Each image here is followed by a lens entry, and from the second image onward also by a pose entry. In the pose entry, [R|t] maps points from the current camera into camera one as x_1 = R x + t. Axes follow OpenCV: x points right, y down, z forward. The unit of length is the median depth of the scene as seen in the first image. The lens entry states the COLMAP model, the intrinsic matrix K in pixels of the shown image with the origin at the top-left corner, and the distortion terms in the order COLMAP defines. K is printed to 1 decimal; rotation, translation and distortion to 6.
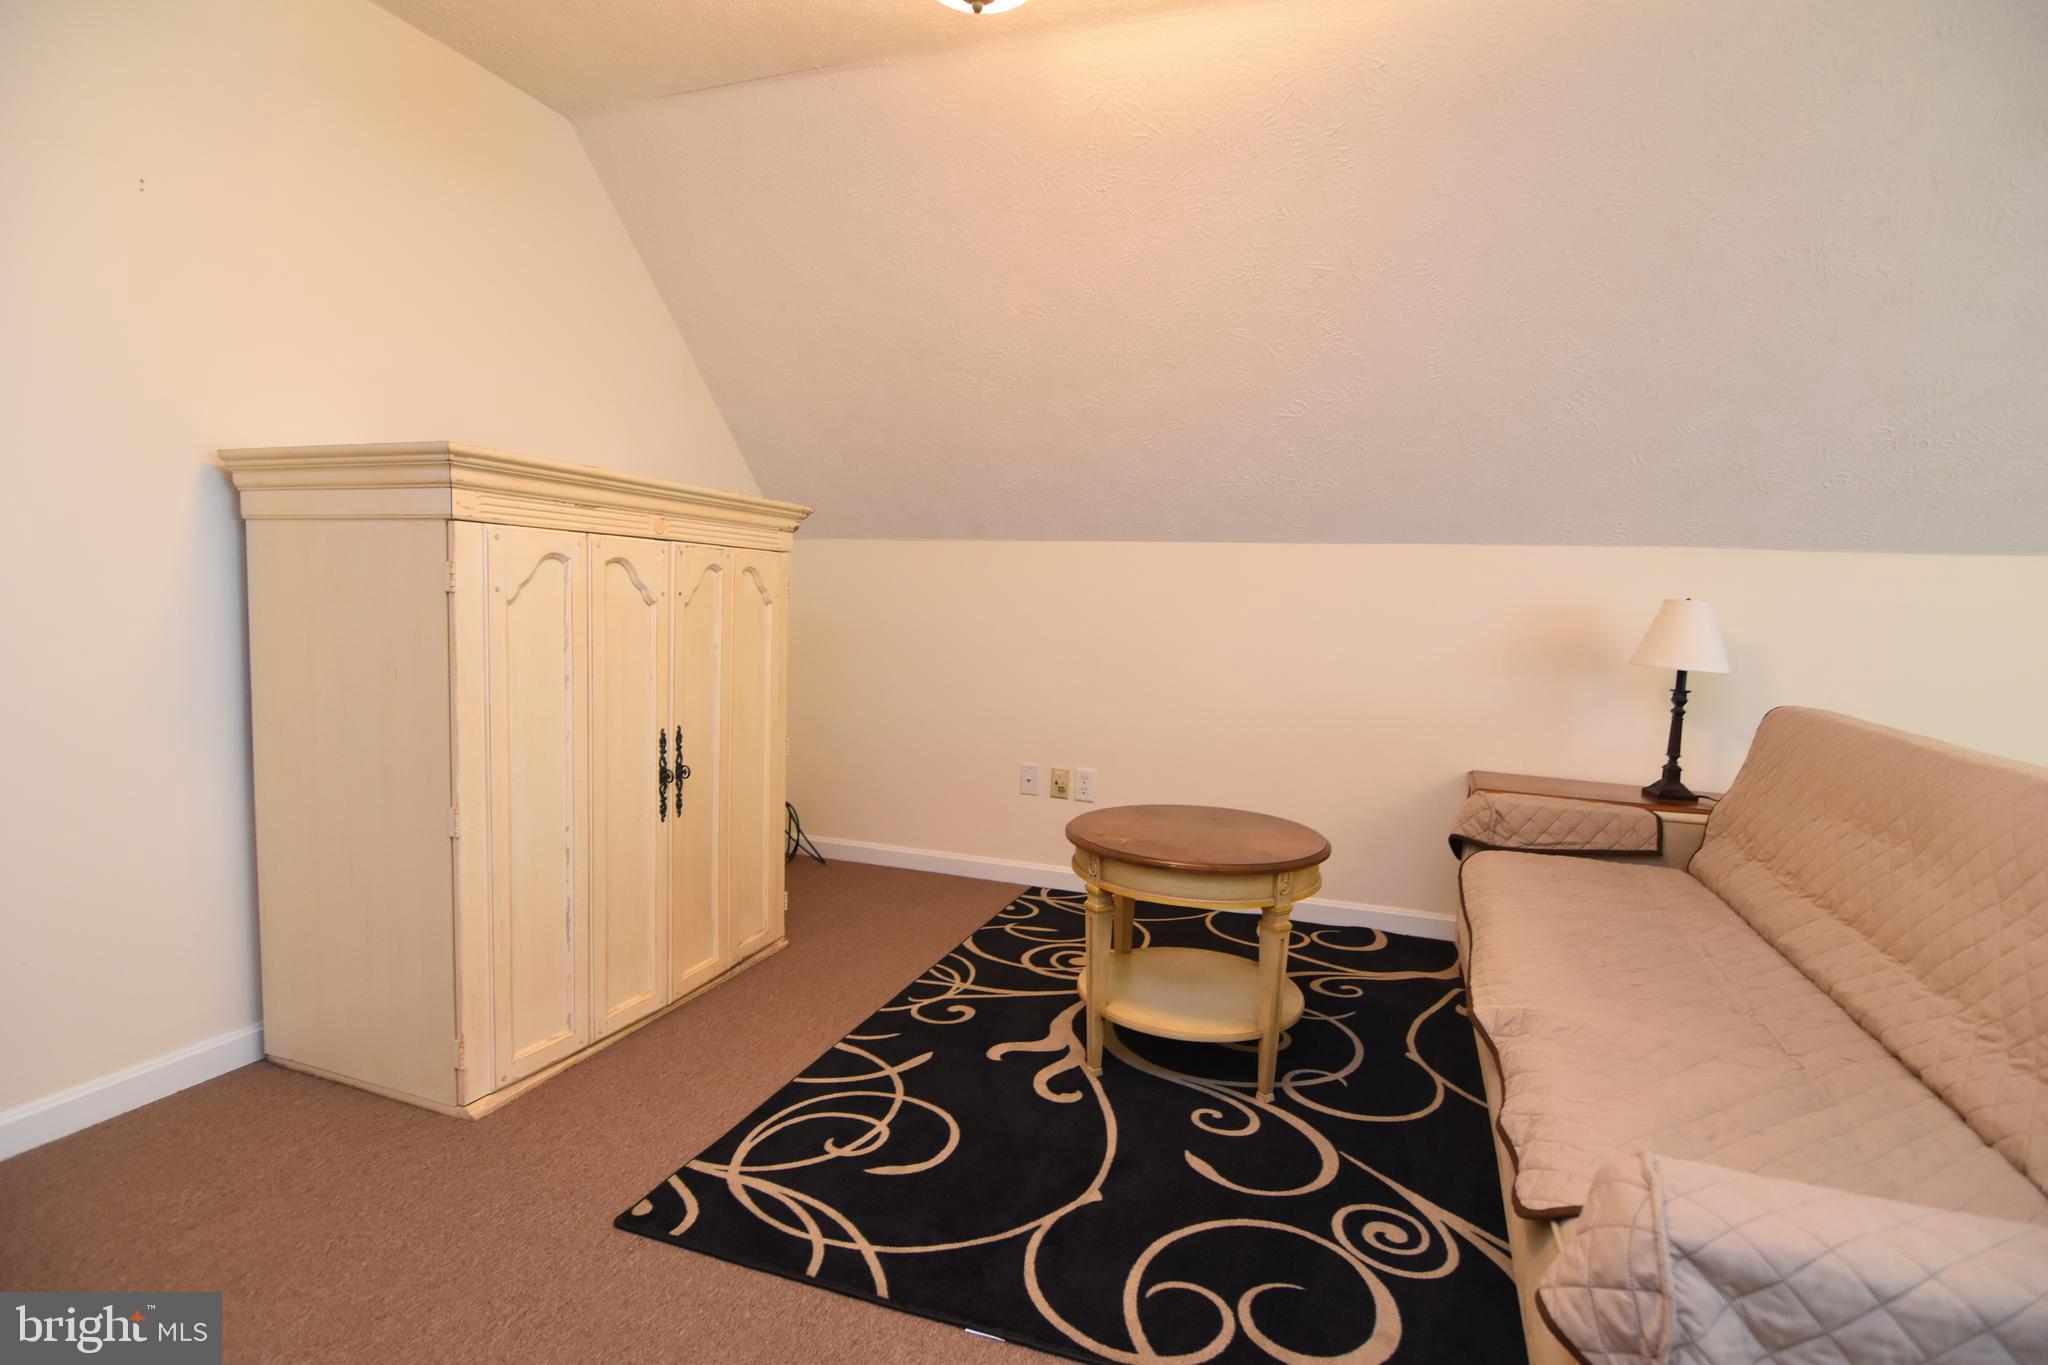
lens RADIAL K [[990.1, 0, 1037.7], [0, 990.1, 675.6], [0, 0, 1]] dist [-0.011246, -0.006971]
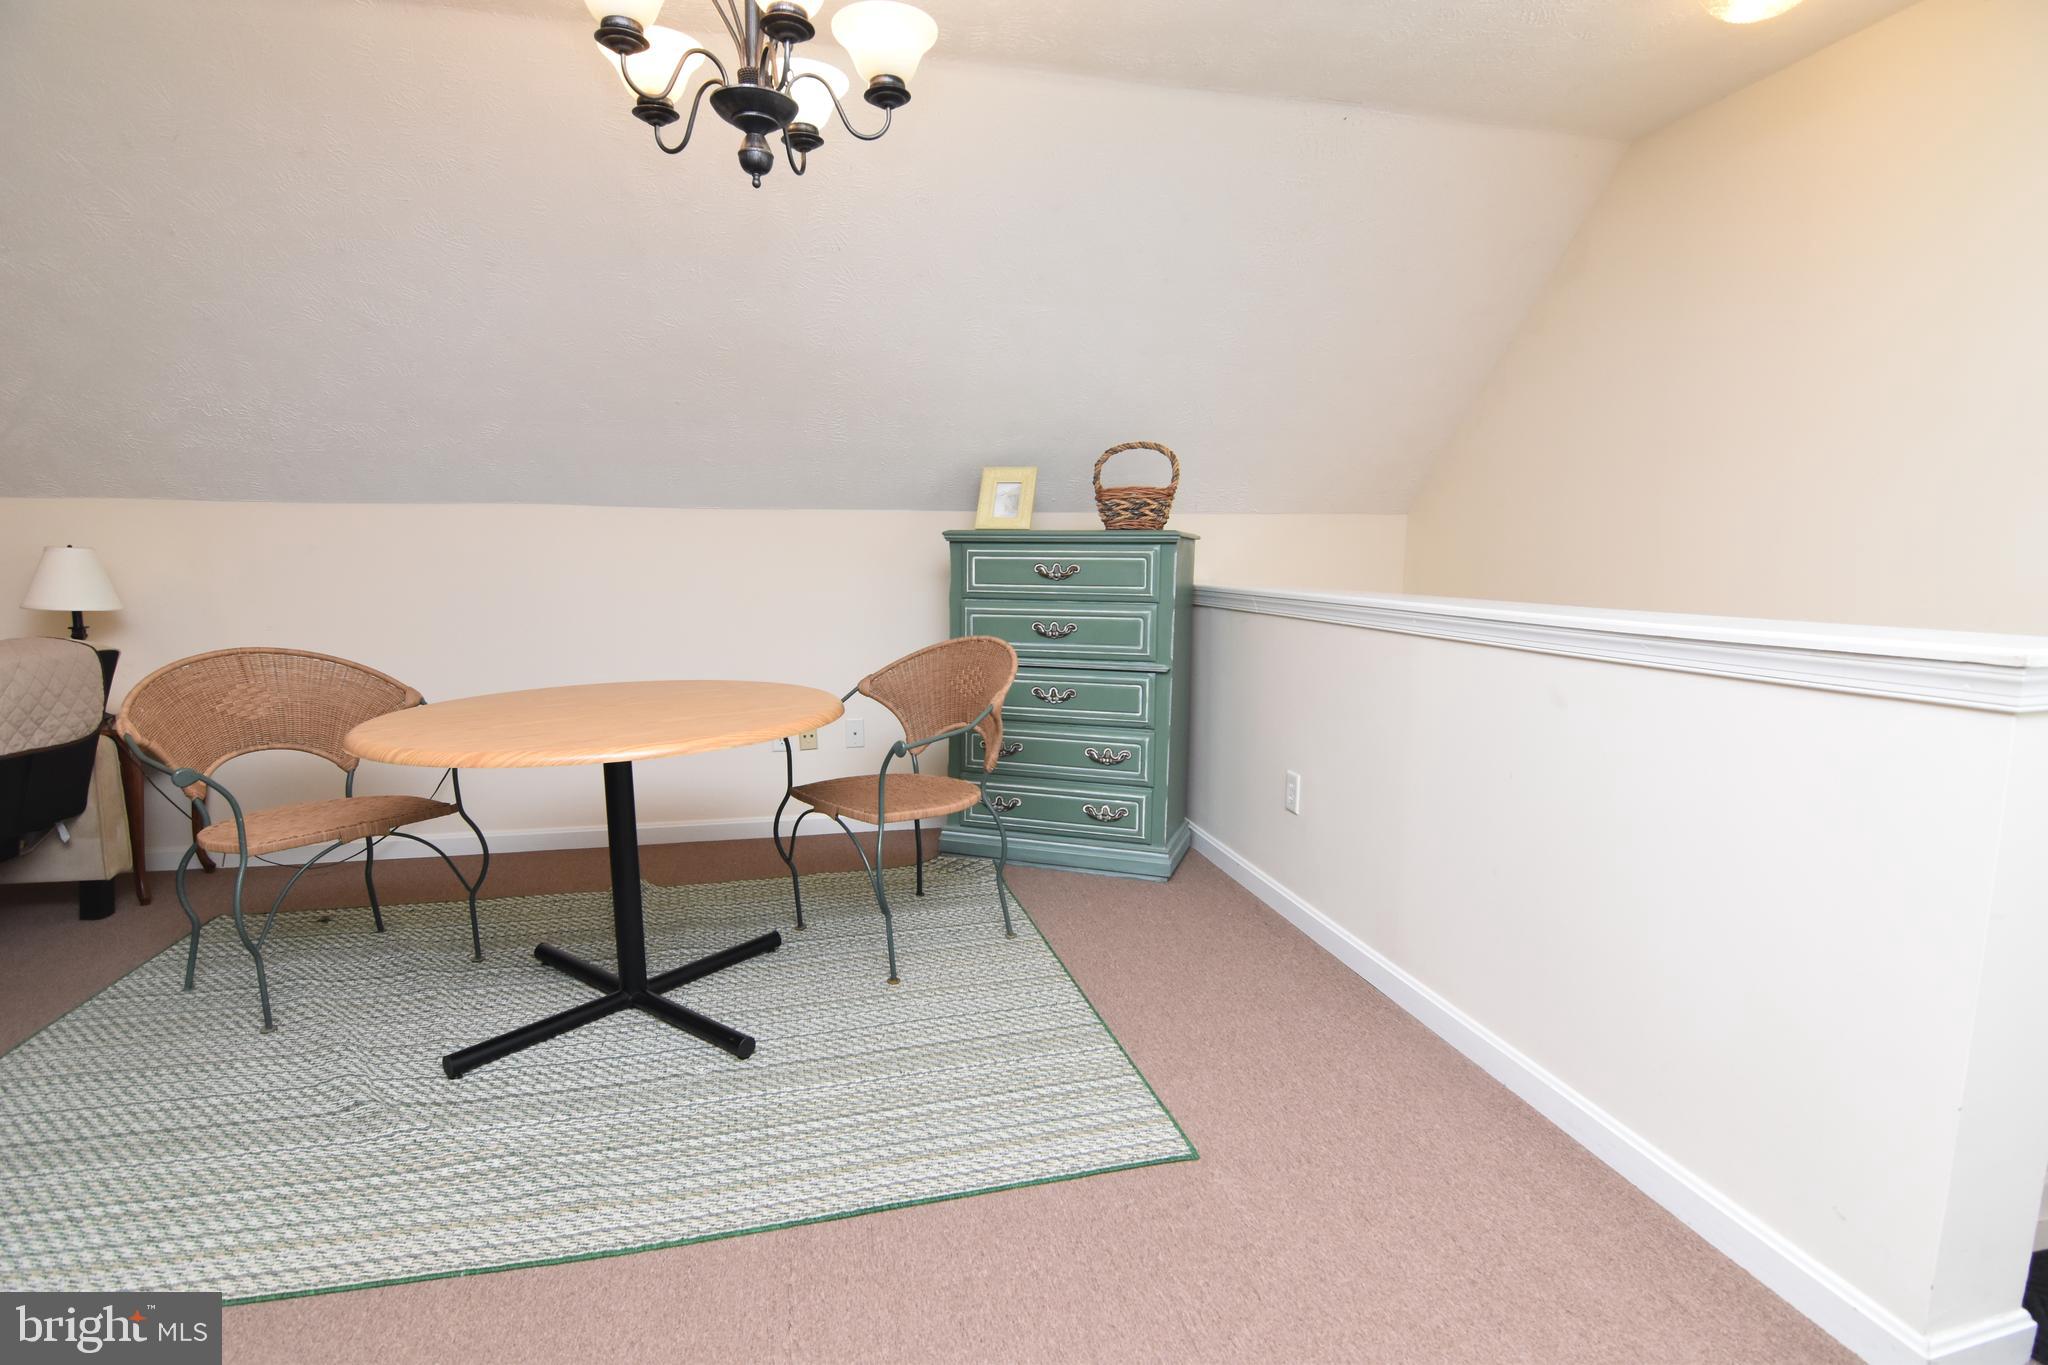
lens RADIAL K [[990.1, 0, 1034.6], [0, 990.1, 685.7], [0, 0, 1]] dist [-0.011246, -0.006971]
pose [[0.843237, -0.093757, 0.529302, 1.060892], [0.059487, 0.994900, 0.081460, 0.060783], [-0.534240, -0.037203, 0.844514, -0.564470]]
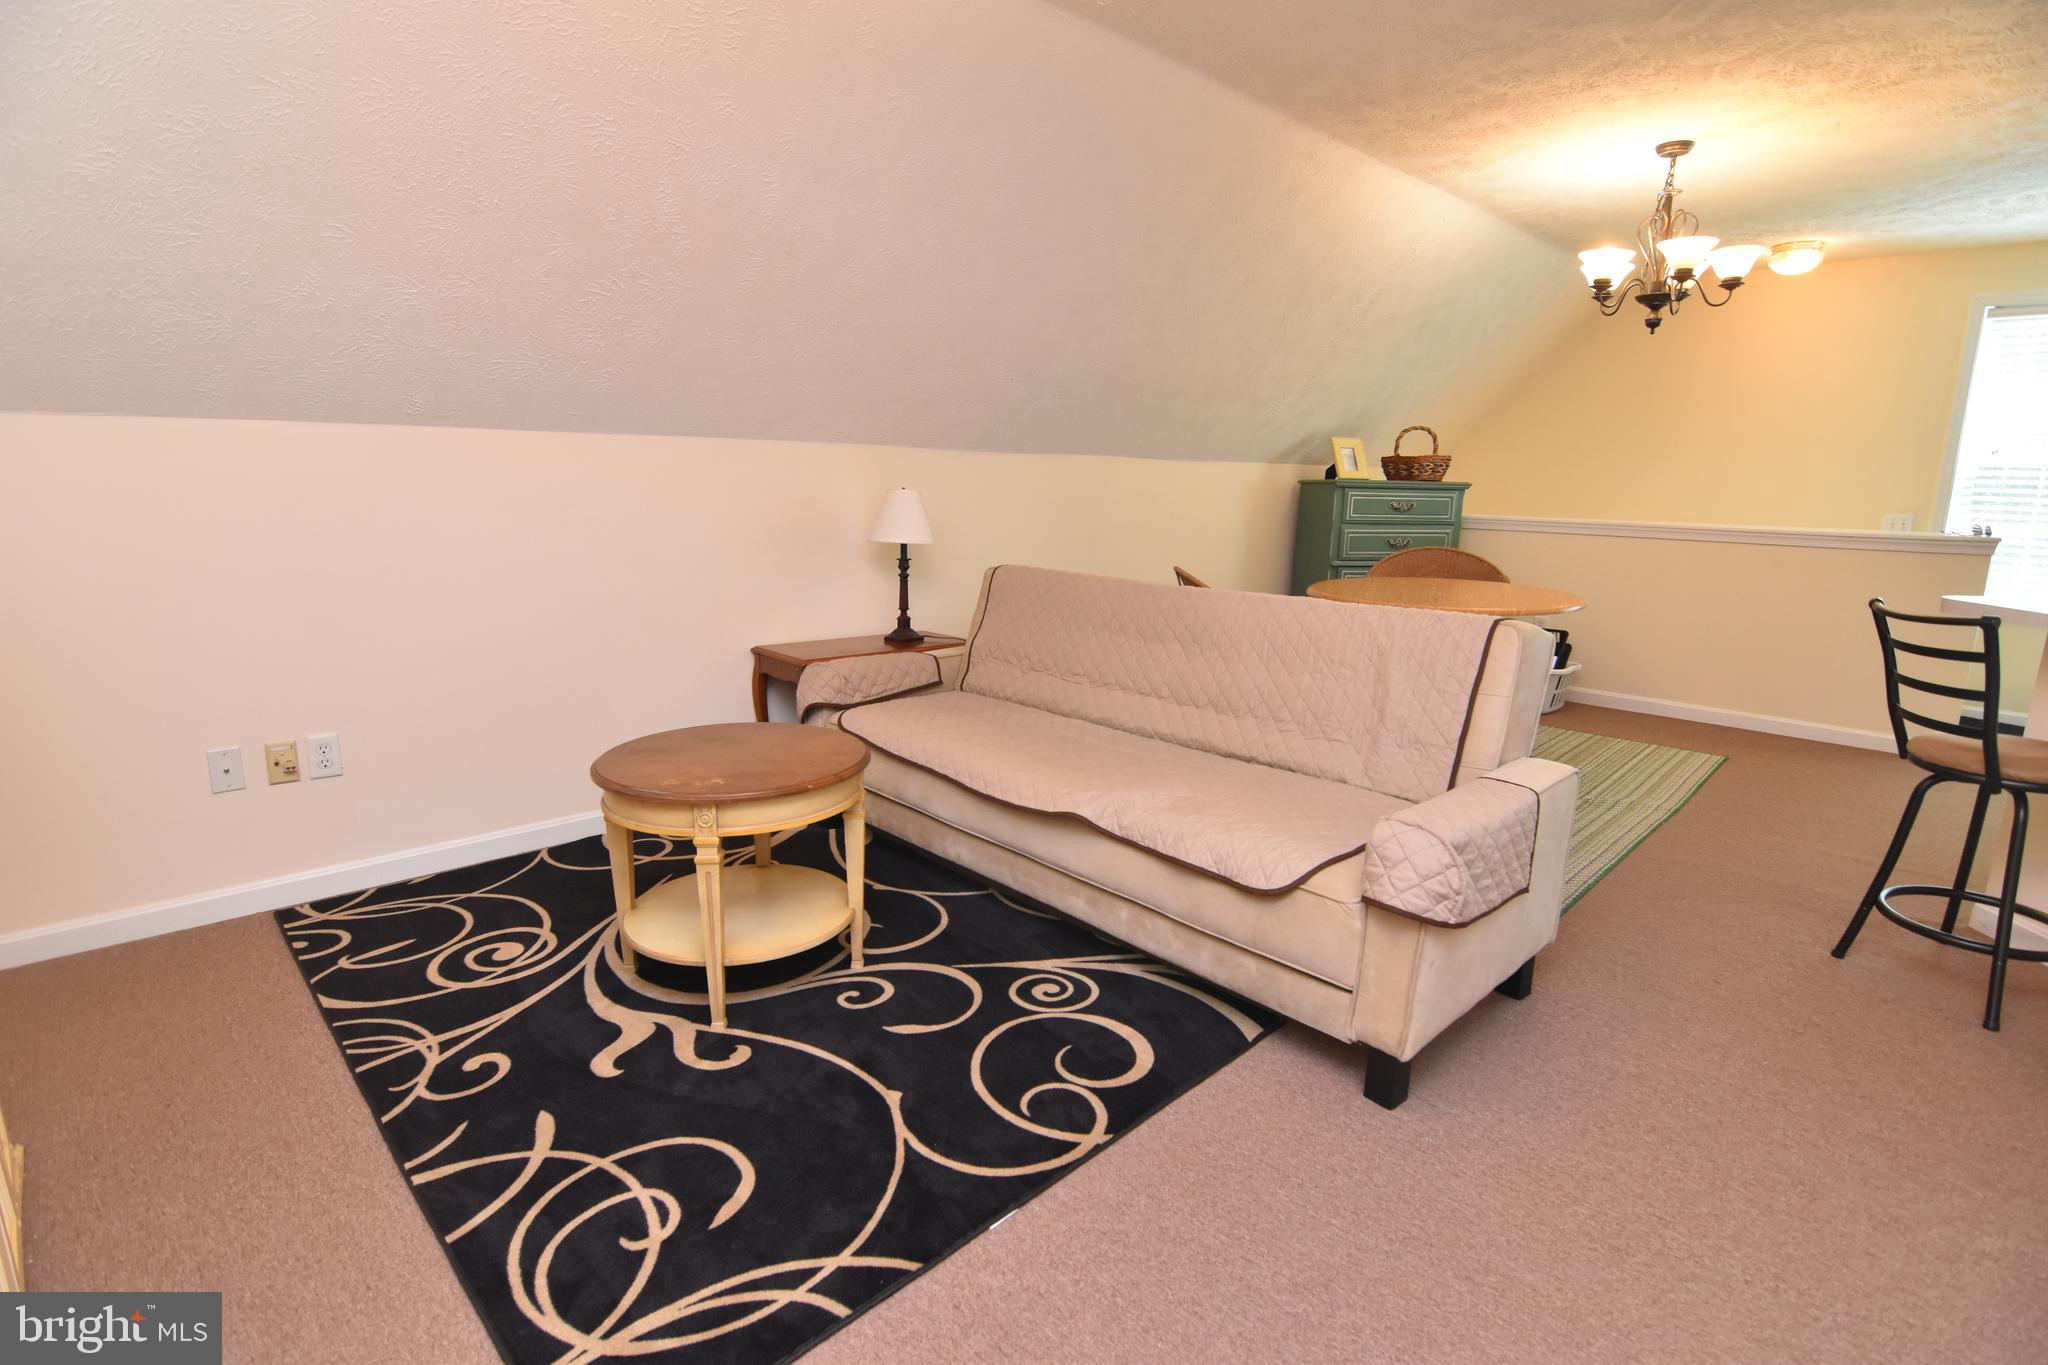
lens RADIAL K [[990.1, 0, 1034.2], [0, 990.1, 688.6], [0, 0, 1]] dist [-0.011246, -0.006971]
pose [[0.443955, -0.207012, 0.871808, -0.491344], [0.064374, 0.977802, 0.199398, -0.072866], [-0.893734, -0.032402, 0.447426, 0.274400]]
